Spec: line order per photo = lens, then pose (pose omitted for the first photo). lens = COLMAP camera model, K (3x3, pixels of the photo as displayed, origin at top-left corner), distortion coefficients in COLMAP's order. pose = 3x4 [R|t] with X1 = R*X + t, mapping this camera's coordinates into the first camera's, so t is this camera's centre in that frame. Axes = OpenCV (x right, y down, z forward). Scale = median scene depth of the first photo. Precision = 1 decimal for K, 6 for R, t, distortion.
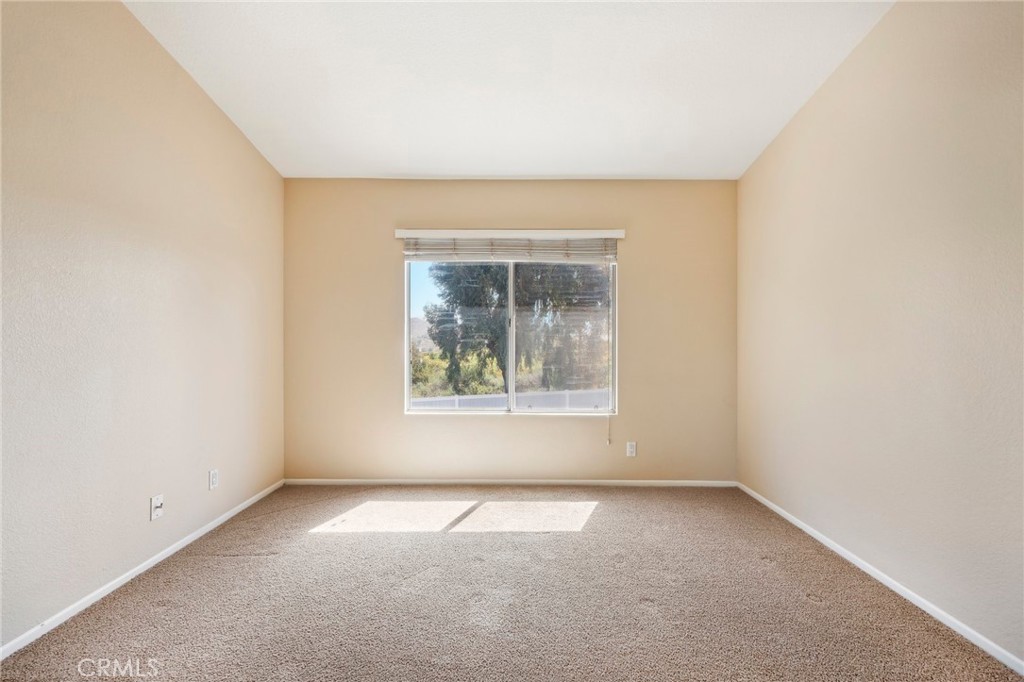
lens RADIAL K [[421.8, 0, 517.5], [0, 421.8, 341.3], [0, 0, 1]] dist [0.003369, -0.001098]
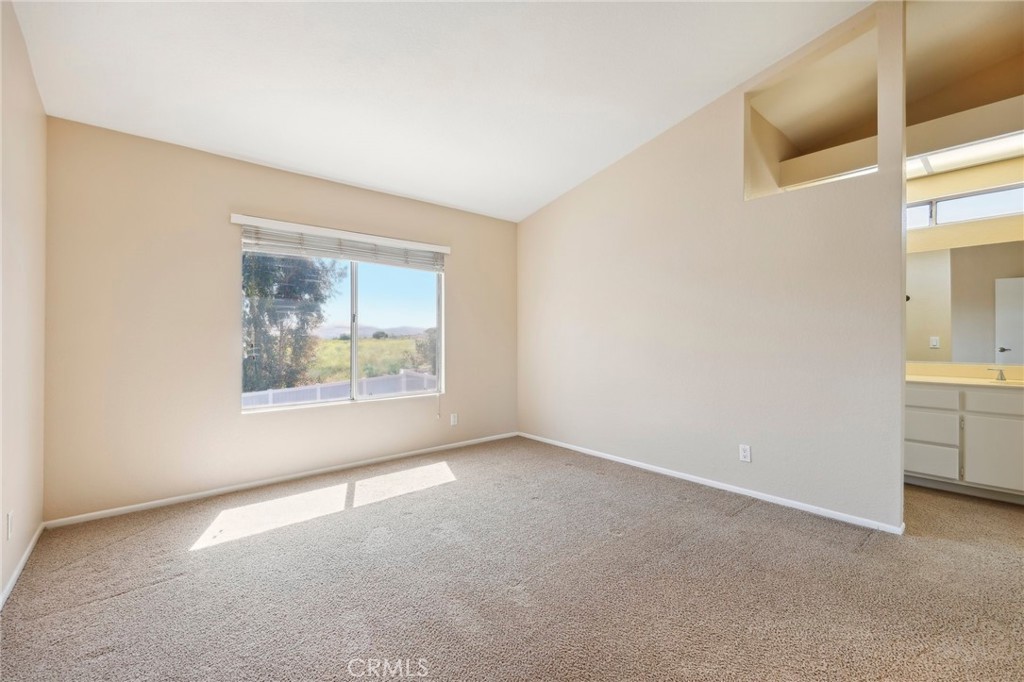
lens RADIAL K [[421.8, 0, 490.0], [0, 421.8, 338.5], [0, 0, 1]] dist [0.003369, -0.001098]
pose [[0.782827, -0.006473, 0.622206, -0.440419], [0.002458, 0.999970, 0.007310, 0.001226], [-0.622234, -0.004193, 0.782820, -0.070222]]
